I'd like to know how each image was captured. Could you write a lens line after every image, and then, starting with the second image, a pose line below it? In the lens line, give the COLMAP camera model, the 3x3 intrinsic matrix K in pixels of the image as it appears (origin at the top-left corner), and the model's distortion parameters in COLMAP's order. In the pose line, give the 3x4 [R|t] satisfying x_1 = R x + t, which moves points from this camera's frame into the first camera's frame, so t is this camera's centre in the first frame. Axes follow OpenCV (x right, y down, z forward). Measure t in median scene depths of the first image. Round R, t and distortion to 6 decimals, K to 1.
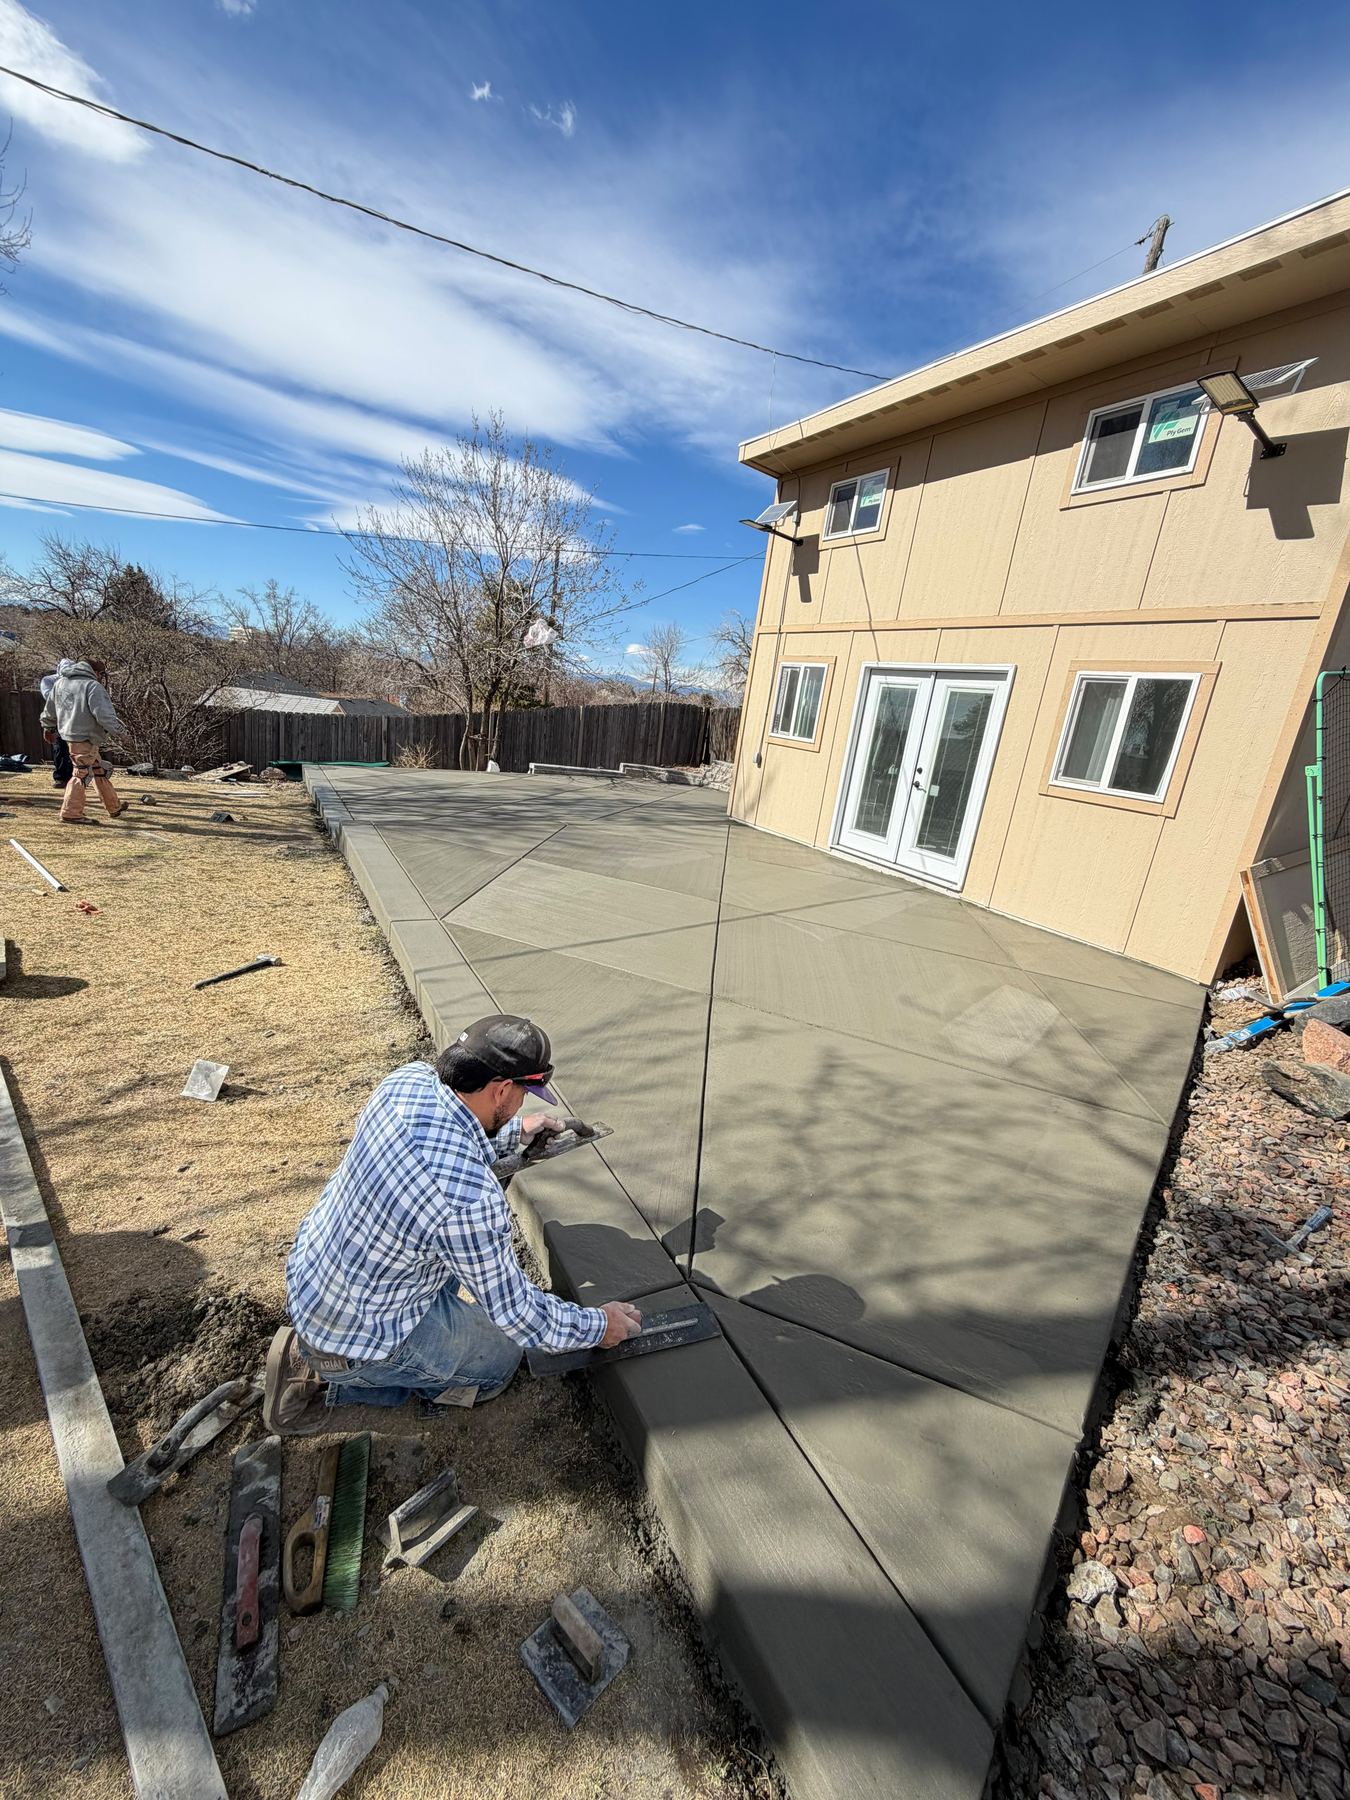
lens RADIAL K [[722.7, 0, 674.5], [0, 722.7, 928.3], [0, 0, 1]] dist [-0.008329, -0.000080]
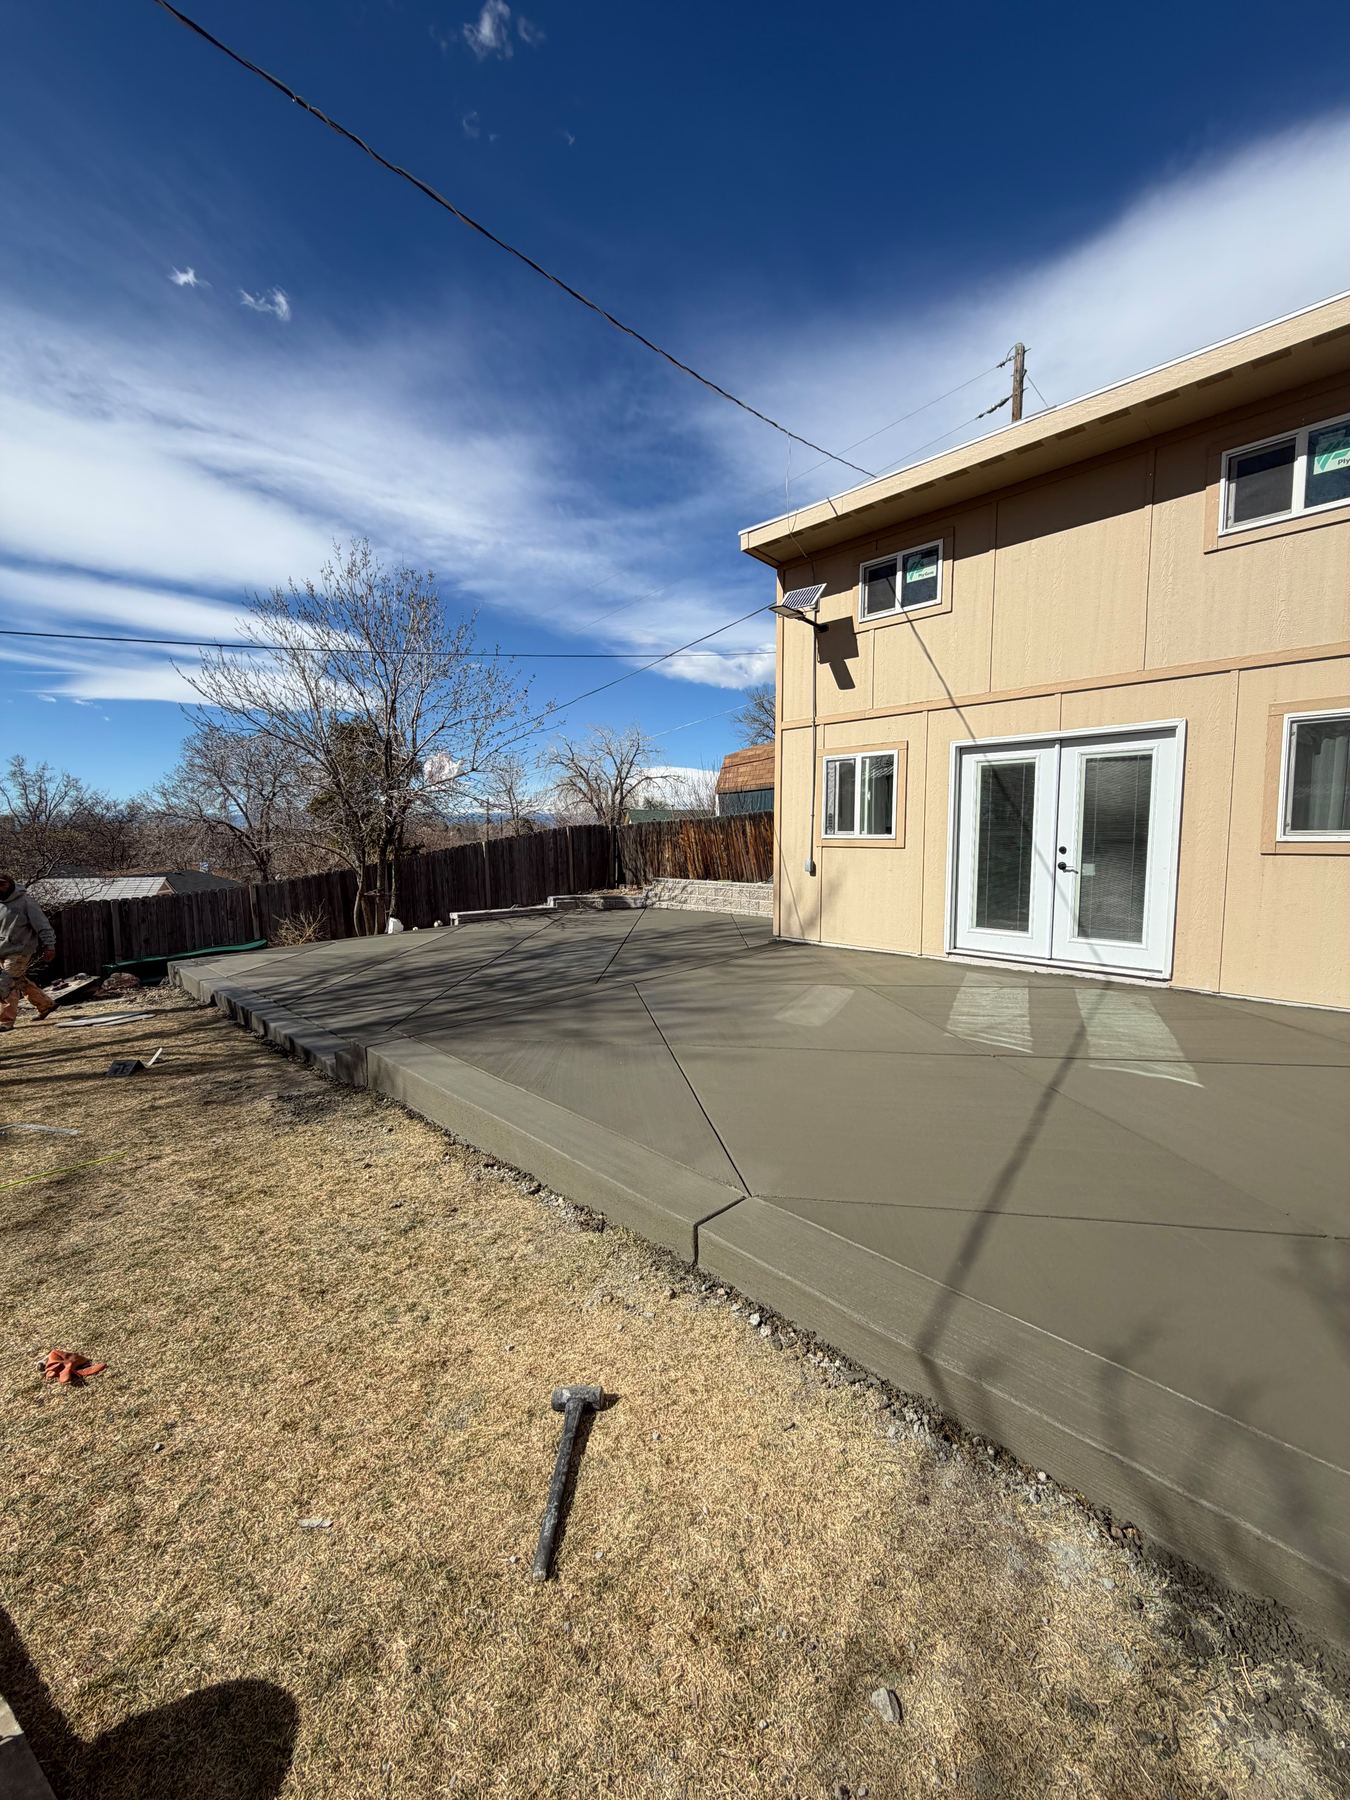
lens RADIAL K [[722.7, 0, 674.5], [0, 722.7, 928.3], [0, 0, 1]] dist [-0.008329, -0.000080]
pose [[0.956355, -0.165817, 0.240602, -0.240348], [0.200334, 0.971492, -0.126768, -0.079282], [-0.212722, 0.169436, 0.962310, 0.199657]]
